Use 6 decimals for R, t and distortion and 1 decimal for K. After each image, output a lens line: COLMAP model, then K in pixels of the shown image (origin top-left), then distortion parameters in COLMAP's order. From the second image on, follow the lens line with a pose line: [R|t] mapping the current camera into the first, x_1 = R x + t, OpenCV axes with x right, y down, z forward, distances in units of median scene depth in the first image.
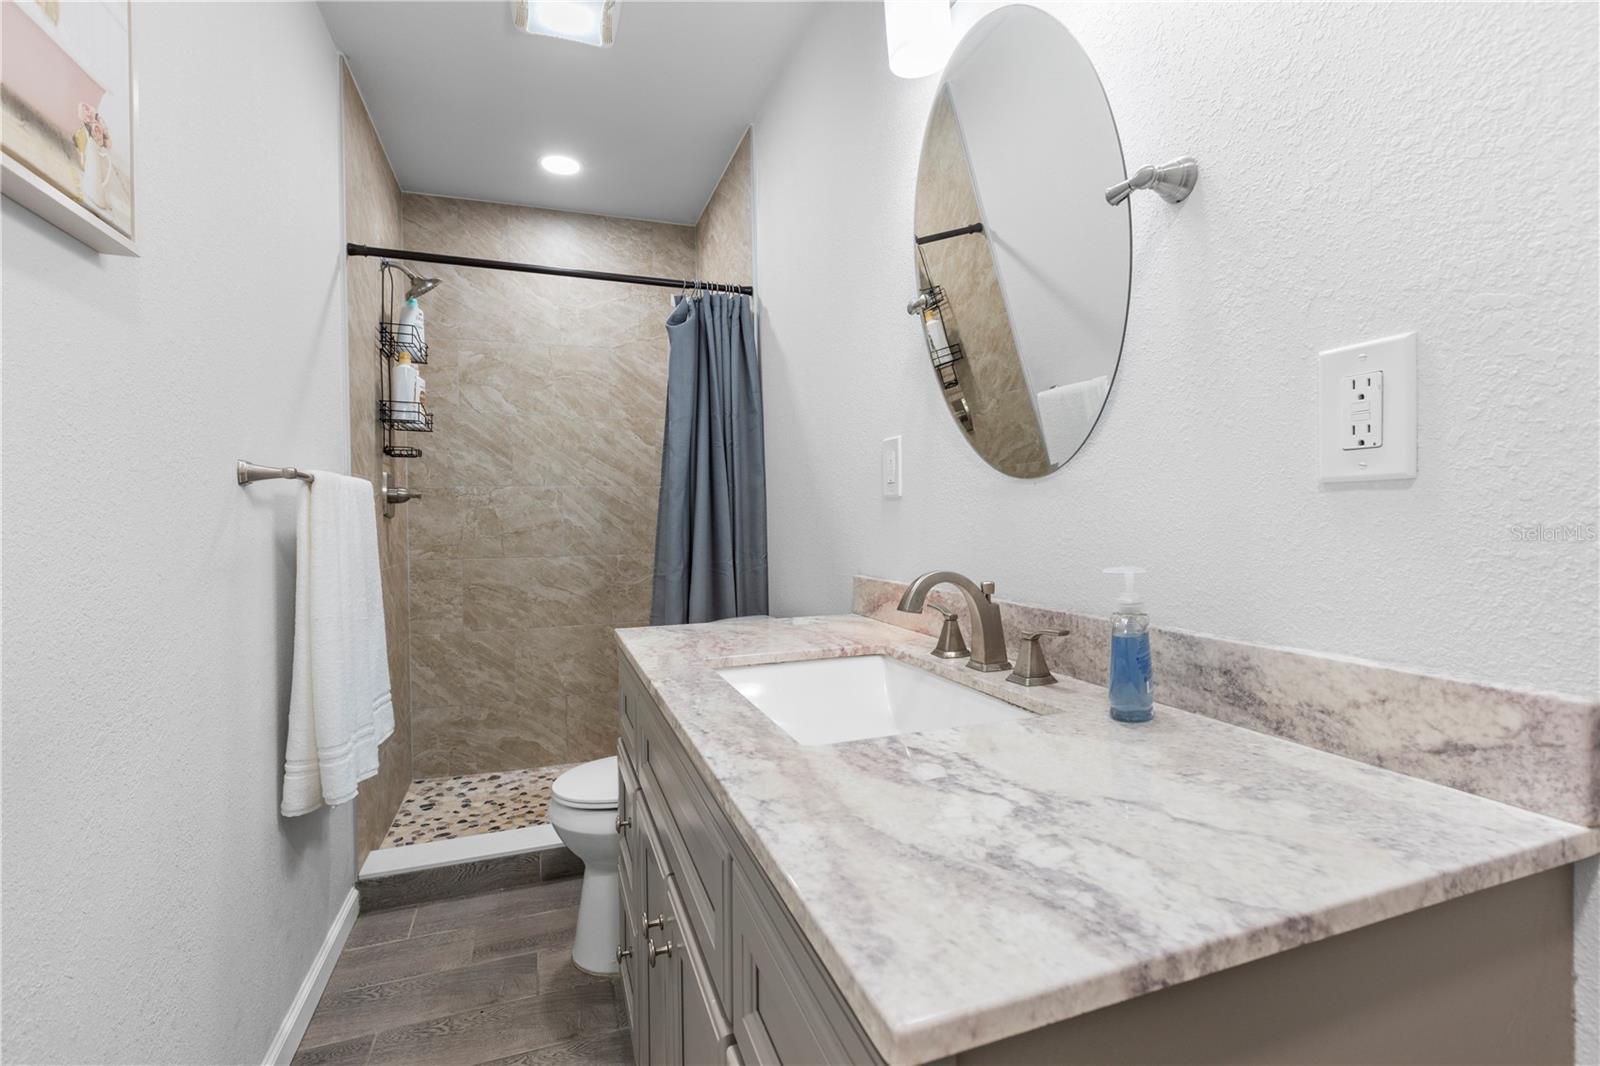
lens RADIAL K [[718.1, 0, 796.5], [0, 718.1, 524.1], [0, 0, 1]] dist [0.001230, 0.000090]
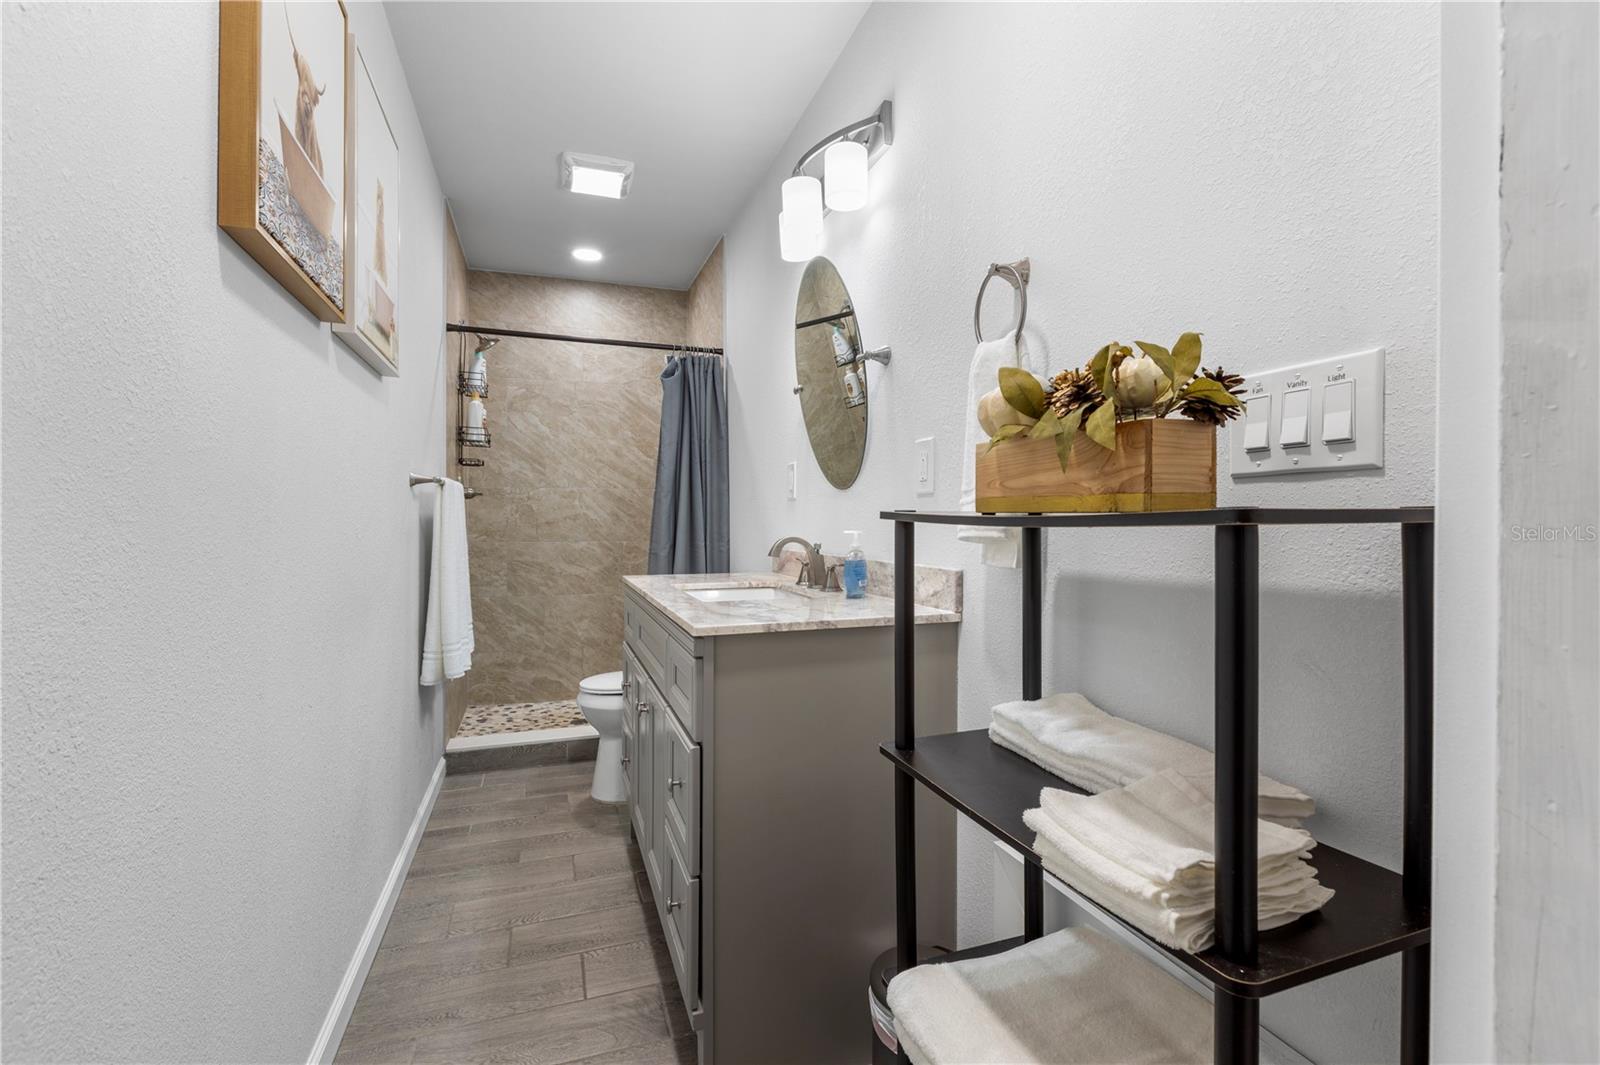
lens RADIAL K [[718.1, 0, 800.4], [0, 718.1, 521.5], [0, 0, 1]] dist [0.001230, 0.000090]
pose [[0.999888, 0.014947, -0.000069, 0.095697], [-0.014948, 0.999852, -0.008523, 0.017205], [-0.000058, 0.008524, 0.999964, -0.405356]]
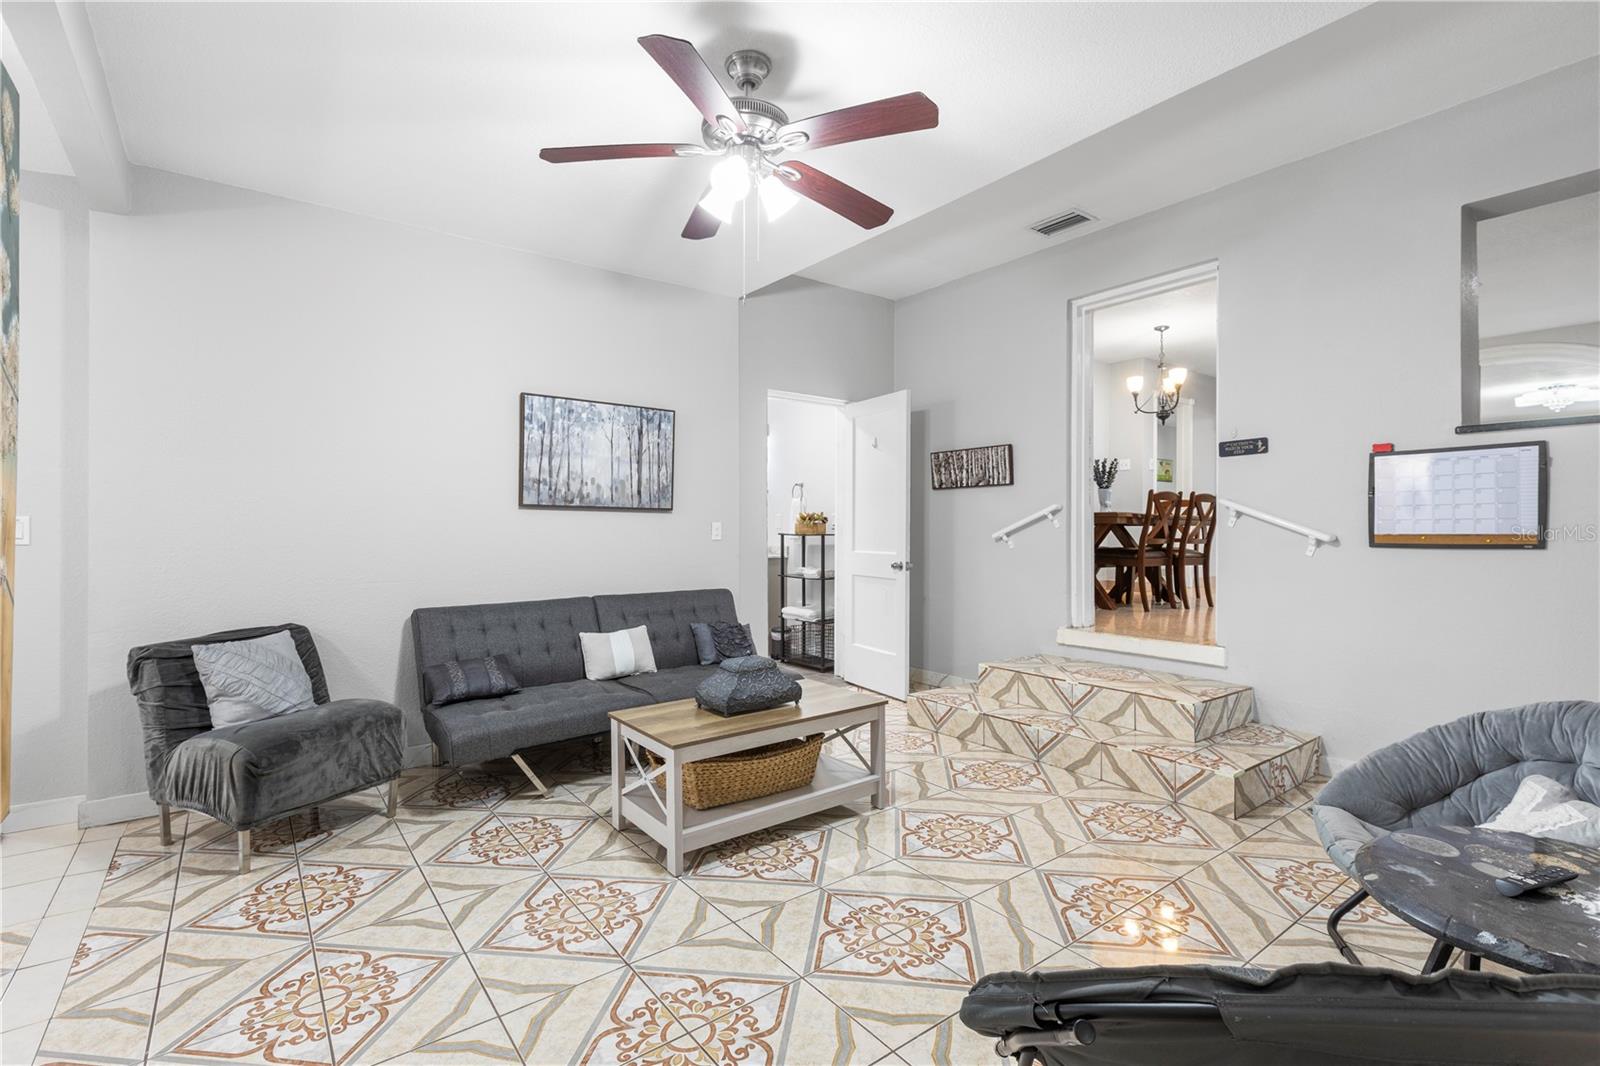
lens RADIAL K [[718.1, 0, 796.9], [0, 718.1, 529.1], [0, 0, 1]] dist [0.001230, 0.000090]
pose [[0.957884, 0.018390, 0.286565, -0.500725], [-0.014361, 0.999766, -0.016155, 0.031173], [-0.286795, 0.011359, 0.957925, -2.350903]]
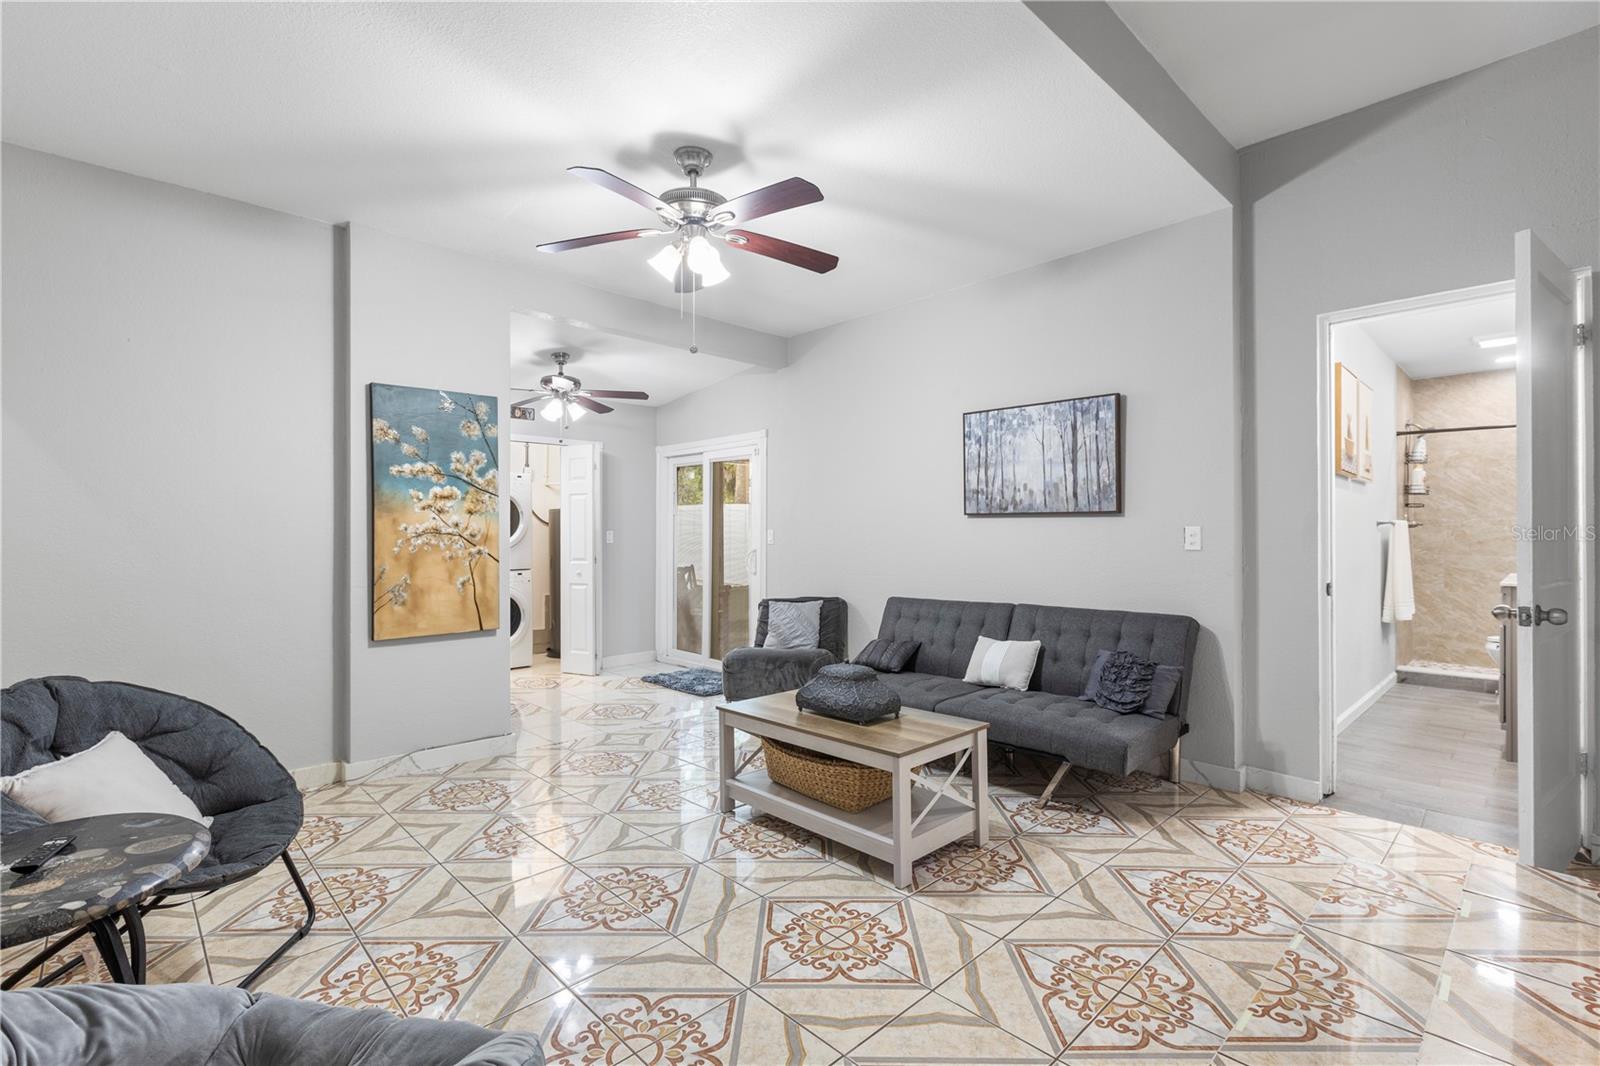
lens RADIAL K [[718.1, 0, 801.2], [0, 718.1, 530.4], [0, 0, 1]] dist [0.001230, 0.000090]
pose [[0.407105, 0.010453, -0.913322, 0.770383], [-0.015872, 0.999864, 0.004369, 0.000270], [0.913244, 0.012718, 0.407215, -1.764205]]
